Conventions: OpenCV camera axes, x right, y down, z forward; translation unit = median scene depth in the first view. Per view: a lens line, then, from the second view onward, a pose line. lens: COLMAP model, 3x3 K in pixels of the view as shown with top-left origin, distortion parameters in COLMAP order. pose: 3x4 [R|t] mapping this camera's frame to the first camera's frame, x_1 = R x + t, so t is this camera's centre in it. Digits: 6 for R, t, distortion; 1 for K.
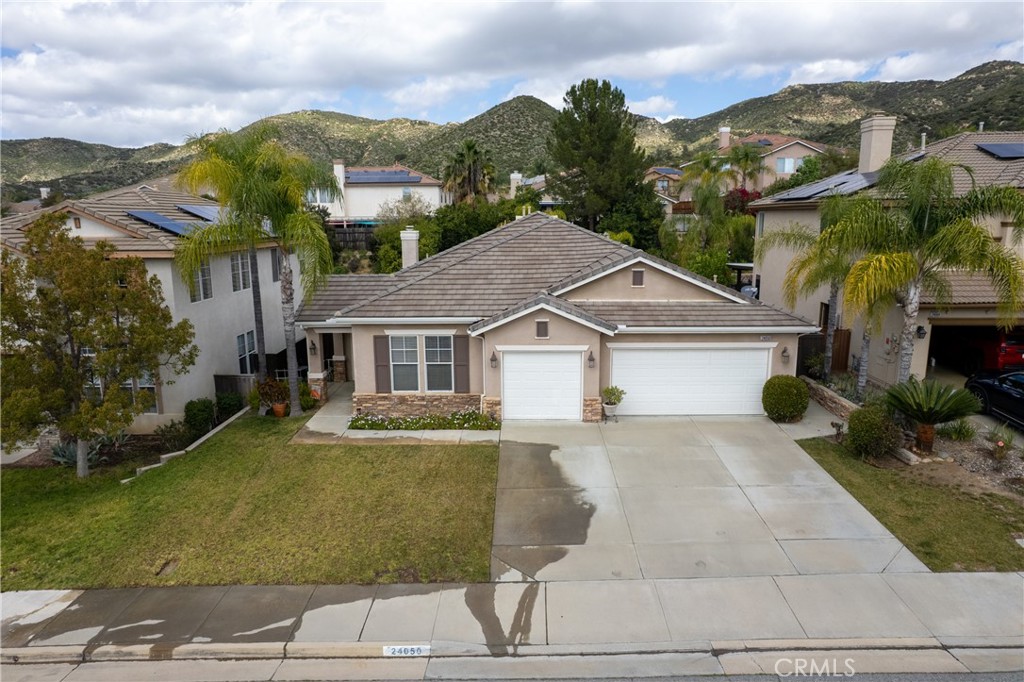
lens RADIAL K [[651.6, 0, 511.7], [0, 651.6, 348.5], [0, 0, 1]] dist [-0.074745, 0.069731]
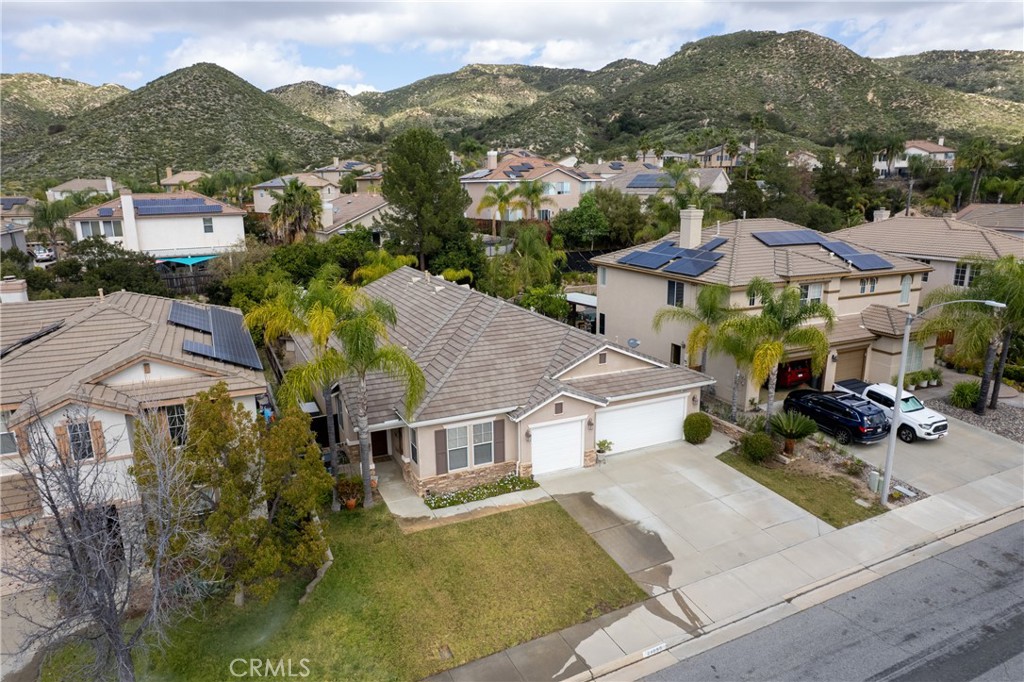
lens RADIAL K [[651.6, 0, 511.7], [0, 651.6, 348.5], [0, 0, 1]] dist [-0.074745, 0.069731]
pose [[0.897954, -0.108577, 0.426486, -0.588797], [0.090231, 0.993922, 0.063060, -0.240153], [-0.430741, -0.018143, 0.902293, -0.183648]]
